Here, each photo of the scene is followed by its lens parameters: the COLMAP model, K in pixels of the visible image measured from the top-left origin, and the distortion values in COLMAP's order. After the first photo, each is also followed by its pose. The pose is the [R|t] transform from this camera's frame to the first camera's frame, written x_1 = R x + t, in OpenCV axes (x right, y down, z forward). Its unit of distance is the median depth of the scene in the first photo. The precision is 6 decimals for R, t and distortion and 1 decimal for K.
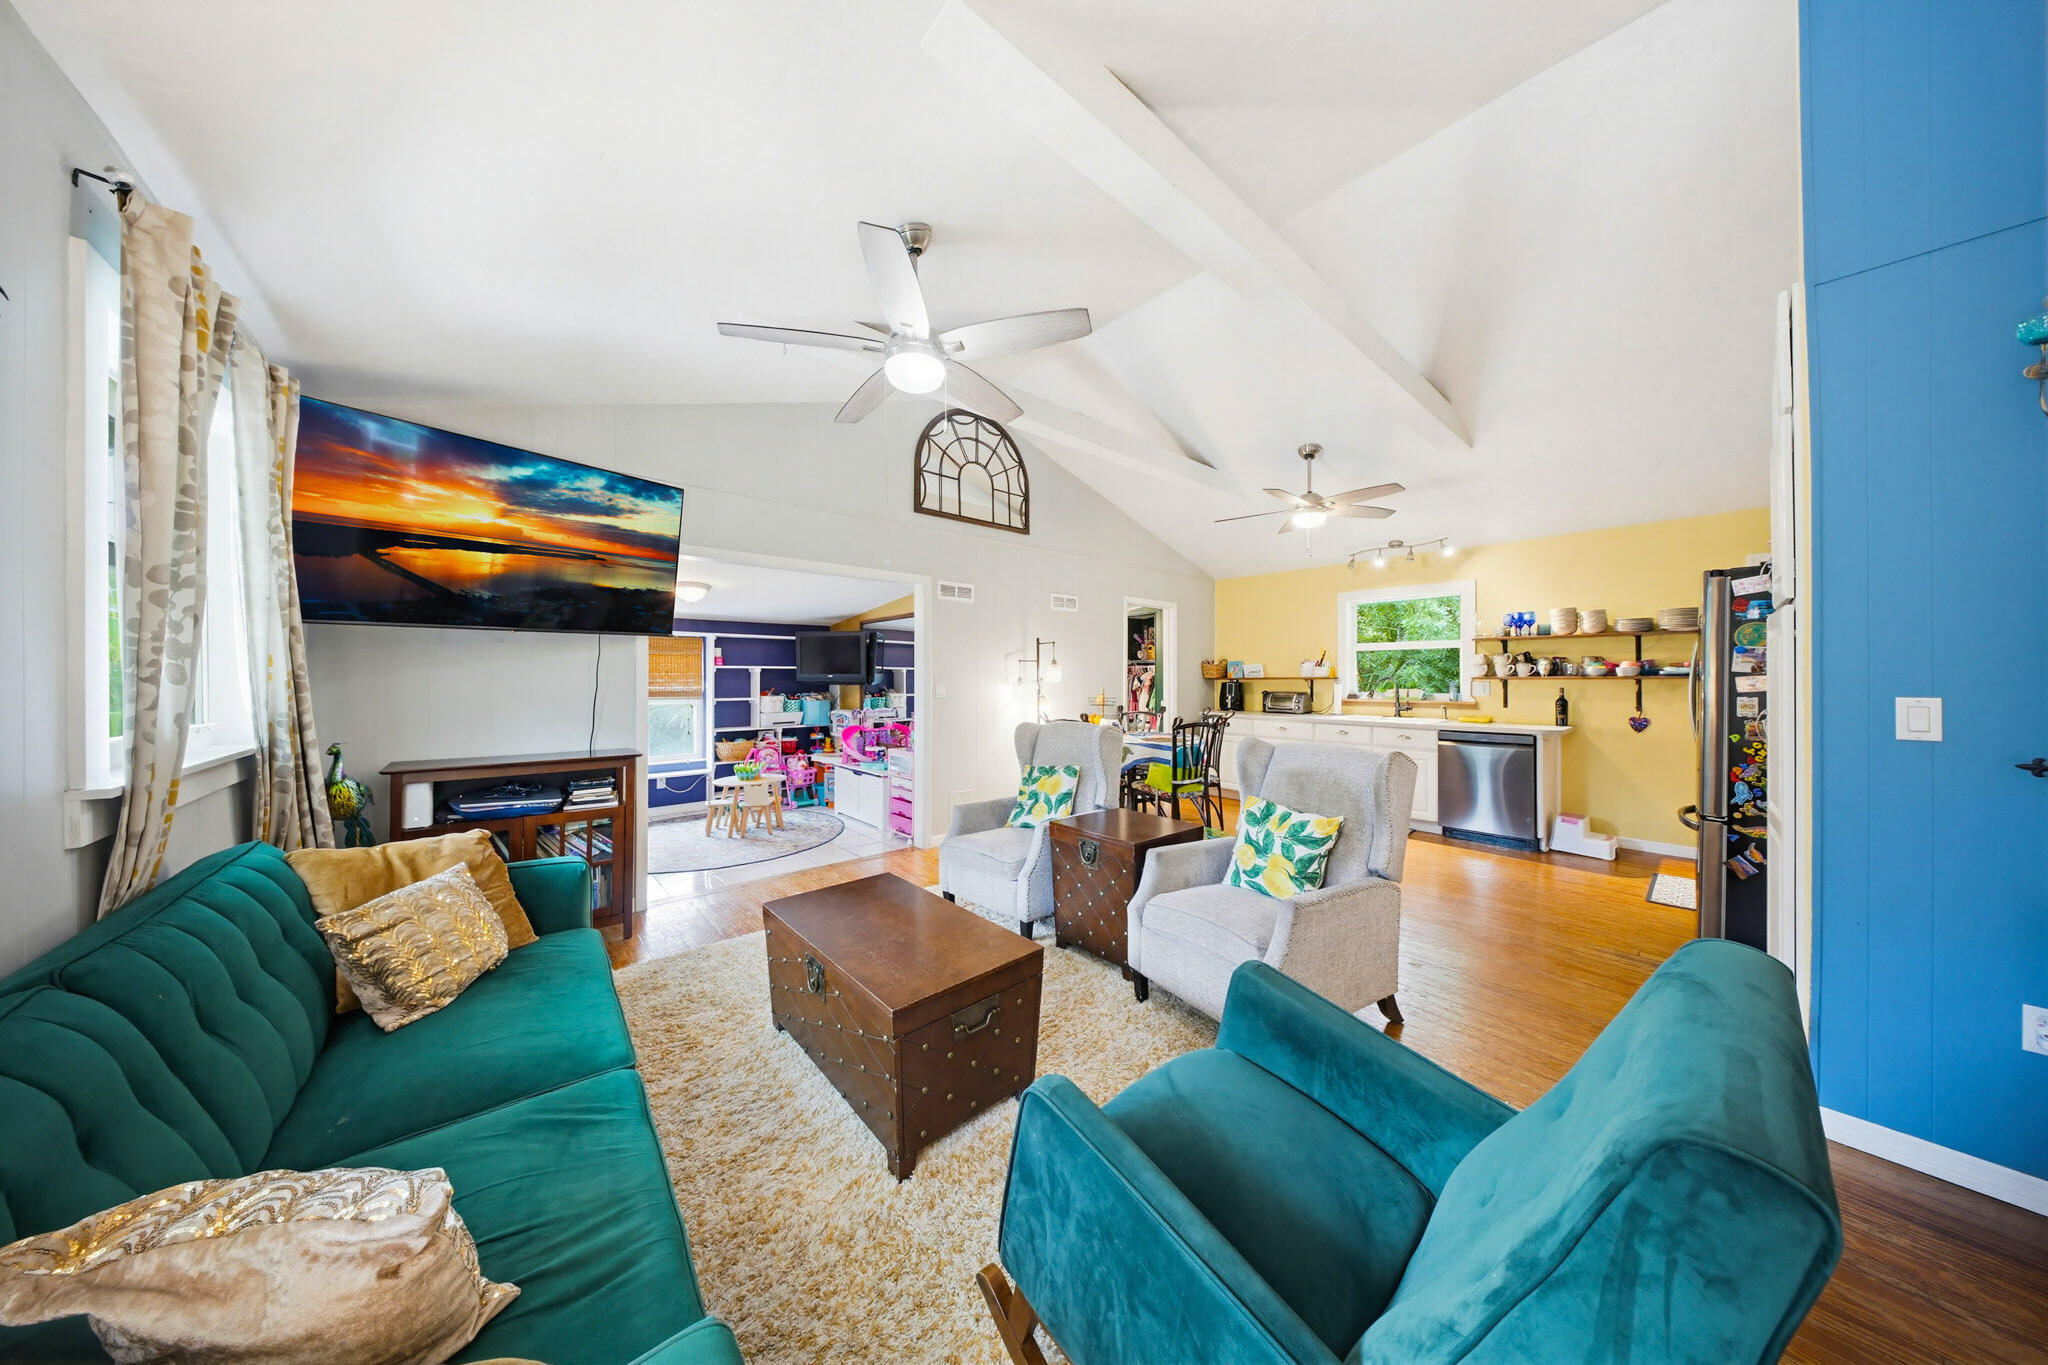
lens RADIAL K [[604.3, 0, 1022.0], [0, 604.3, 674.0], [0, 0, 1]] dist [0.007204, -0.003229]
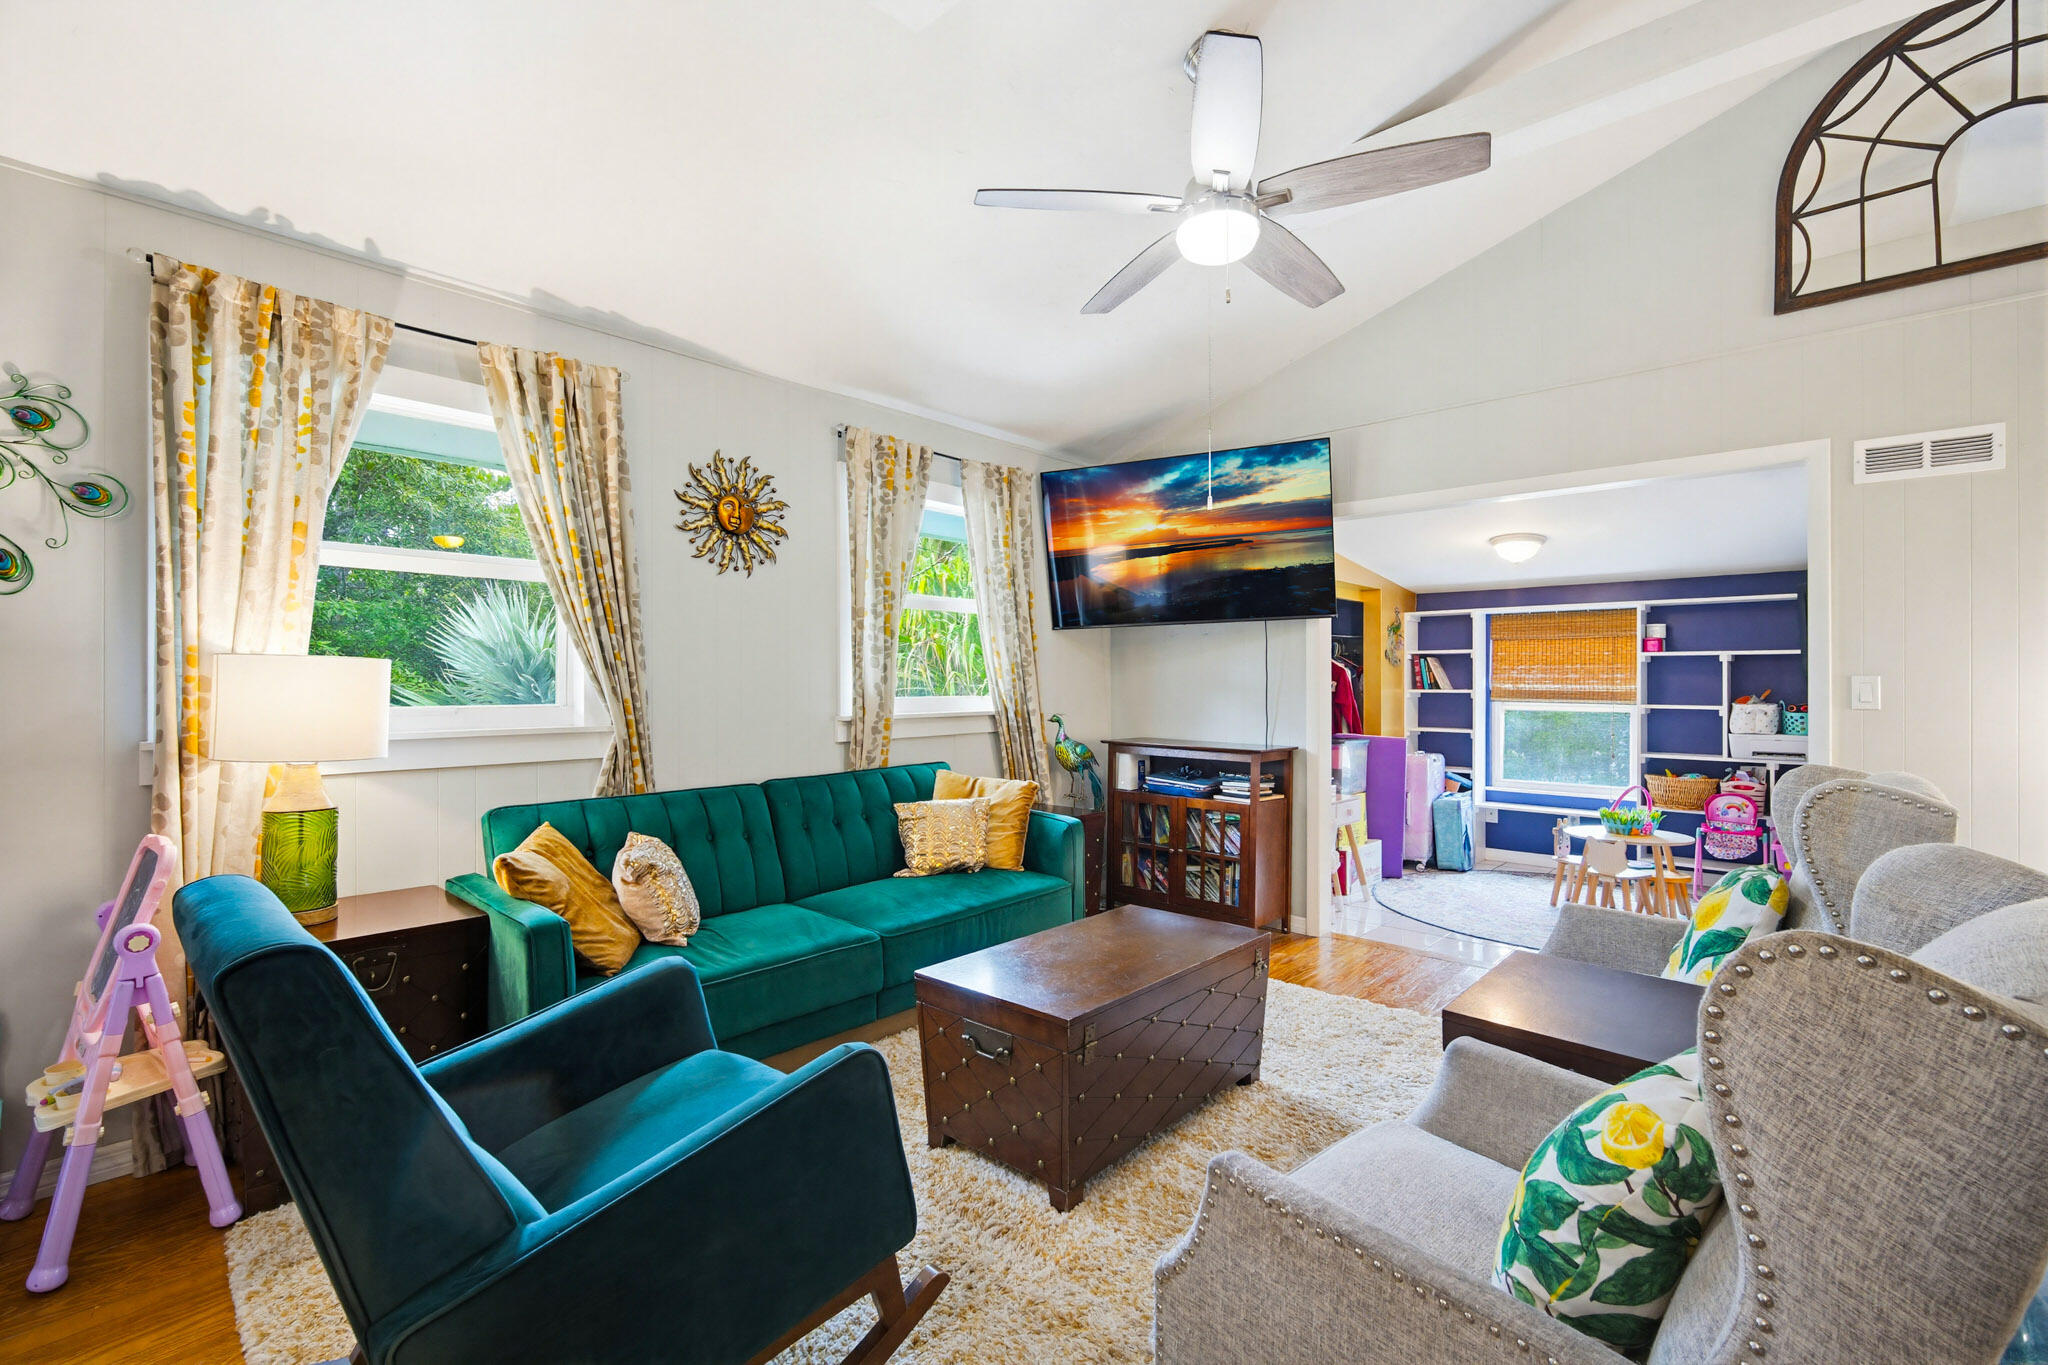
lens RADIAL K [[894.4, 0, 1034.9], [0, 894.4, 686.0], [0, 0, 1]] dist [0.000820, 0.000262]
pose [[0.134516, 0.006997, -0.990887, 0.618134], [0.003440, 0.999966, 0.007528, 0.022959], [0.990905, -0.004421, 0.134487, 0.460909]]
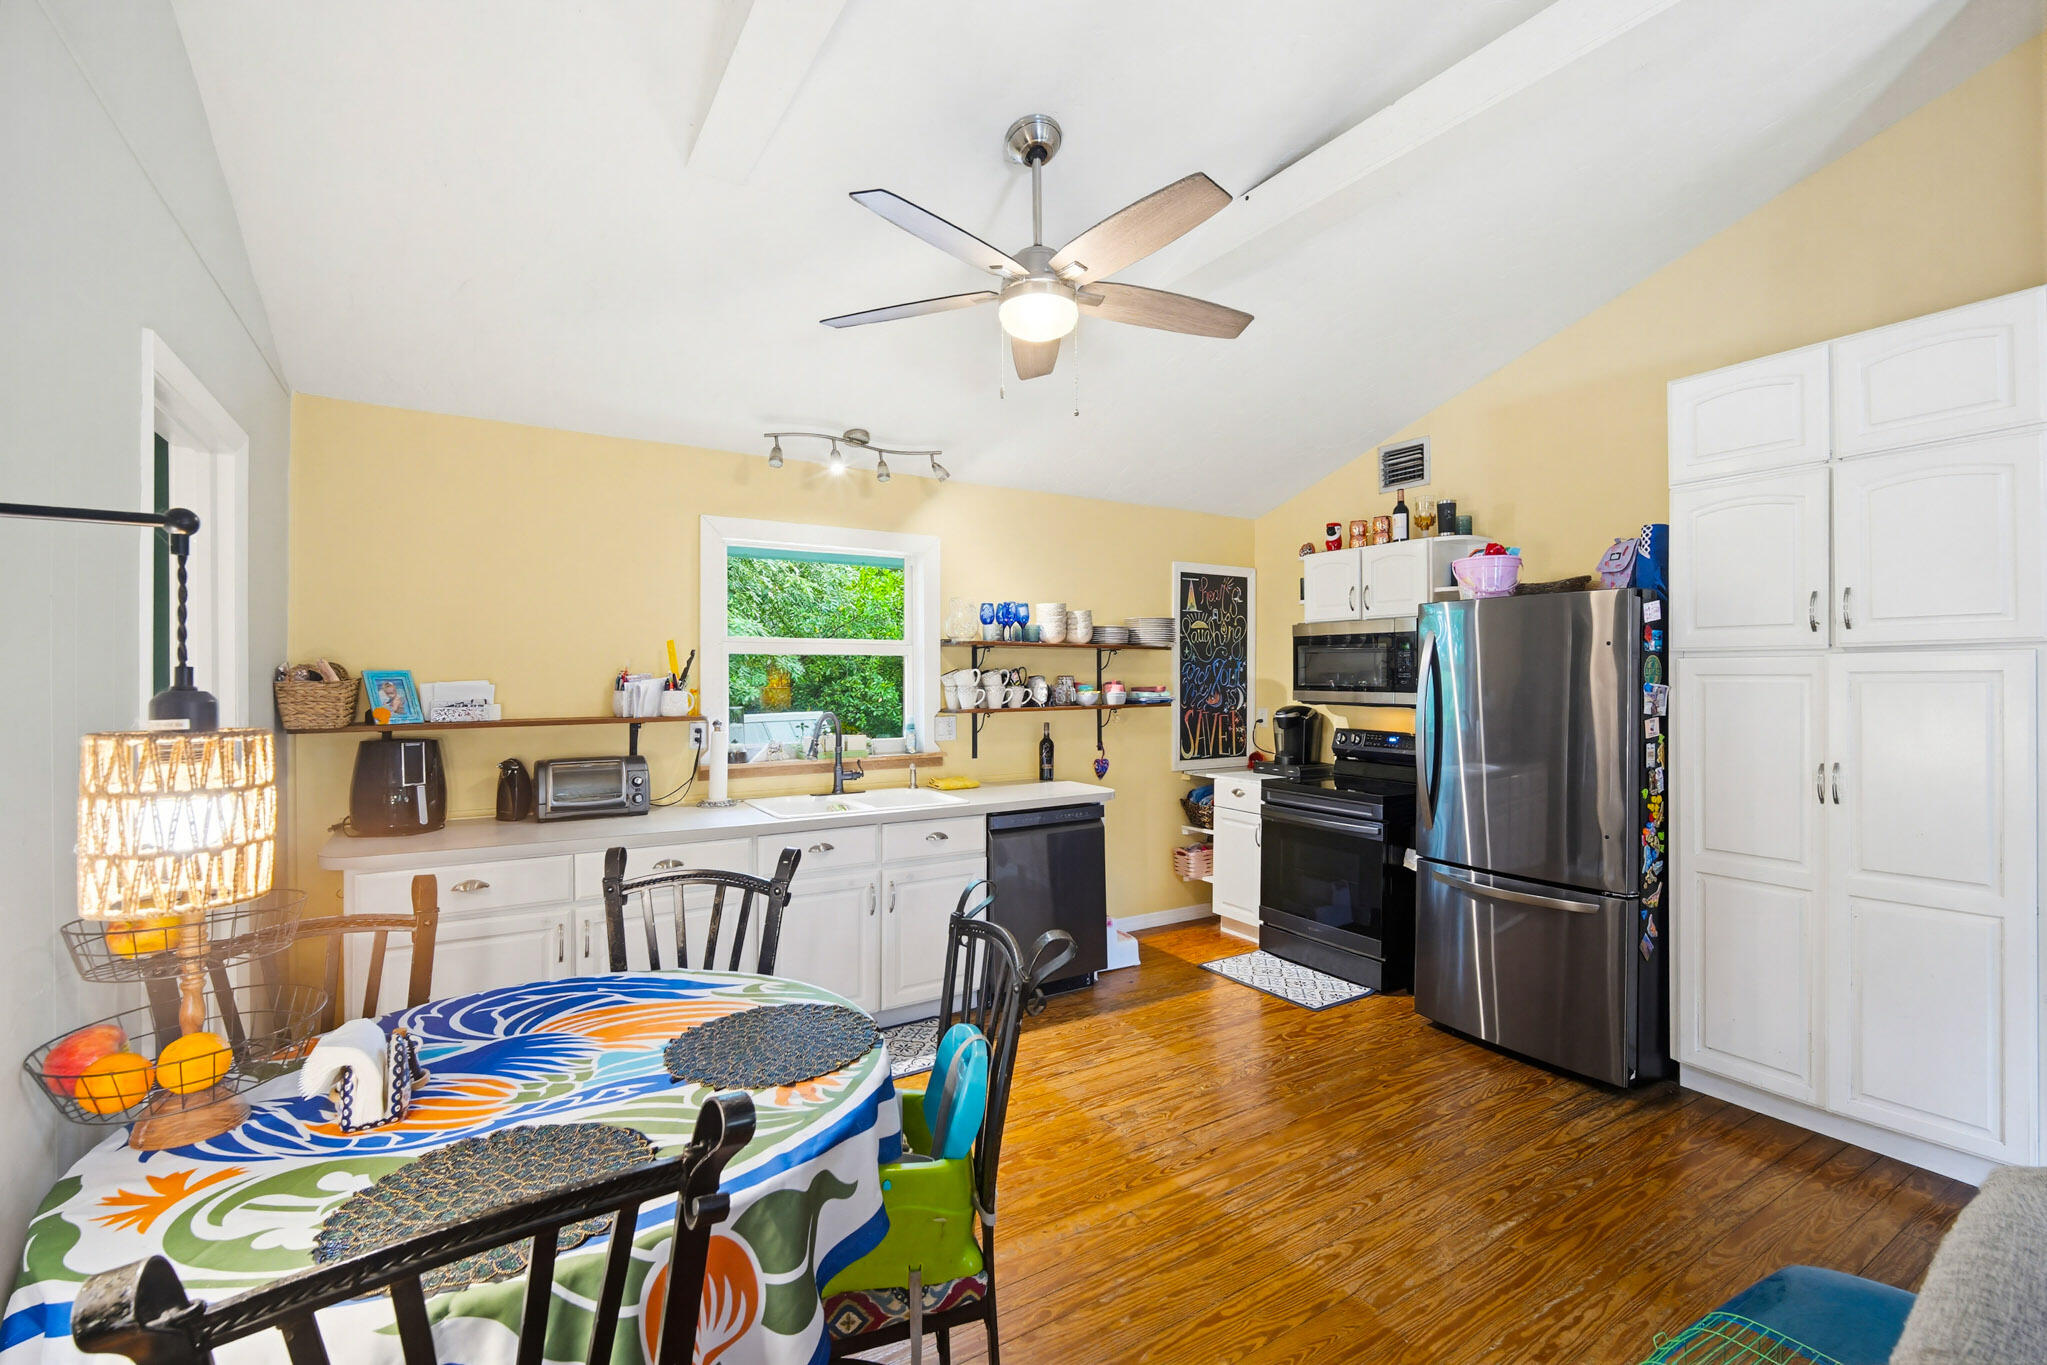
lens RADIAL K [[896.5, 0, 1032.1], [0, 896.5, 677.0], [0, 0, 1]] dist [-0.001924, 0.001136]
pose [[0.147013, 0.000504, 0.989135, -0.119855], [-0.002485, 0.999997, -0.000141, -0.040079], [-0.989132, -0.002437, 0.147013, 1.286004]]
